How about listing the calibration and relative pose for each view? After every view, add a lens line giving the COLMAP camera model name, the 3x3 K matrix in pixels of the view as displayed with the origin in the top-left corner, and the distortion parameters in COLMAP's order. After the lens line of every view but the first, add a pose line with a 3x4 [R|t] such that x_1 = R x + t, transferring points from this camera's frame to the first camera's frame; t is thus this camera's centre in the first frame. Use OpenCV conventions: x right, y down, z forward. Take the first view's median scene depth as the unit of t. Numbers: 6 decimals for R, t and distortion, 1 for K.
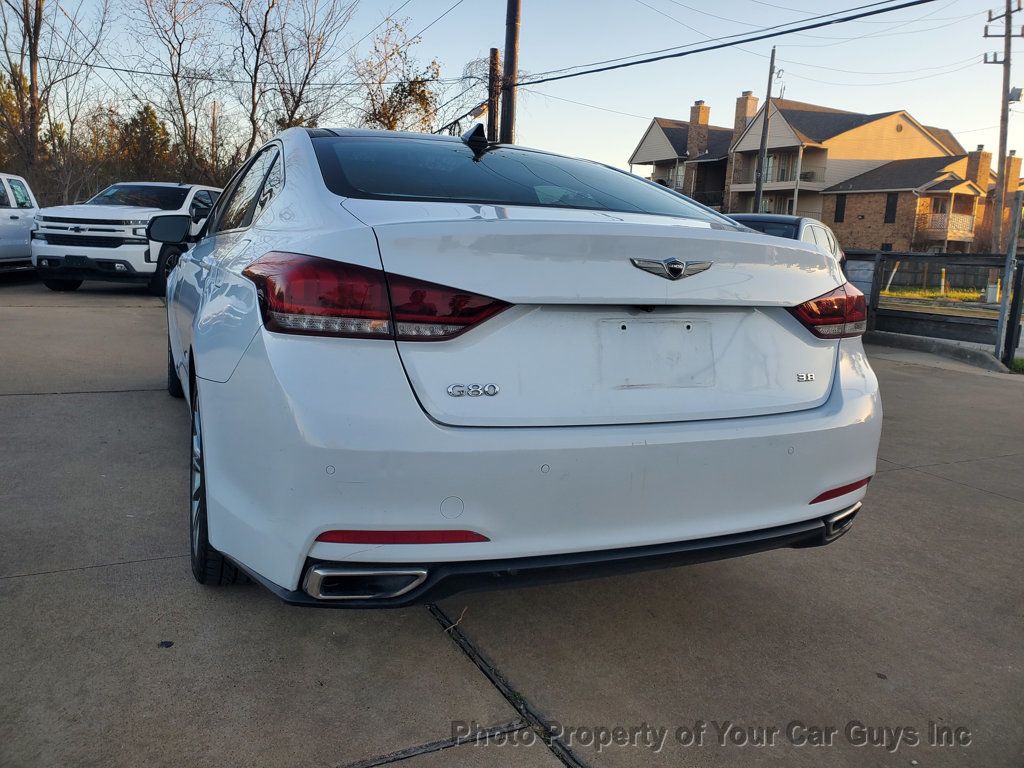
lens RADIAL K [[800.3, 0, 514.7], [0, 800.3, 359.0], [0, 0, 1]] dist [0.004507, 0.016221]
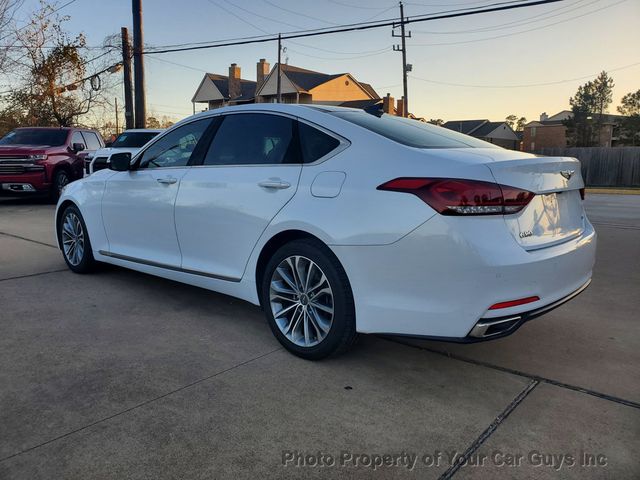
lens RADIAL K [[500.2, 0, 316.8], [0, 500.2, 226.8], [0, 0, 1]] dist [0.004507, 0.016221]
pose [[0.921145, -0.092557, 0.378054, -0.155697], [0.089987, 0.995642, 0.024502, -0.009473], [-0.378674, 0.011449, 0.925459, -0.010656]]
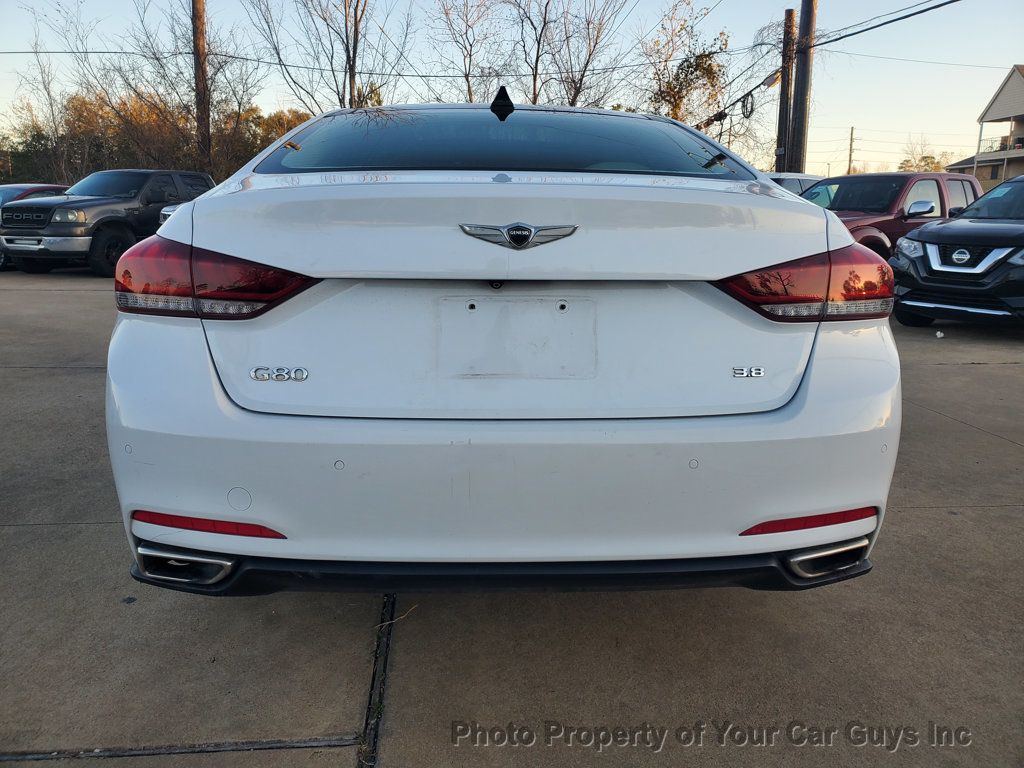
lens RADIAL K [[800.3, 0, 520.9], [0, 800.3, 360.8], [0, 0, 1]] dist [0.004507, 0.016221]
pose [[0.928334, 0.027201, -0.370749, 0.076350], [-0.018931, 0.999485, 0.025929, -0.000671], [0.371264, -0.017052, 0.928371, 0.034184]]
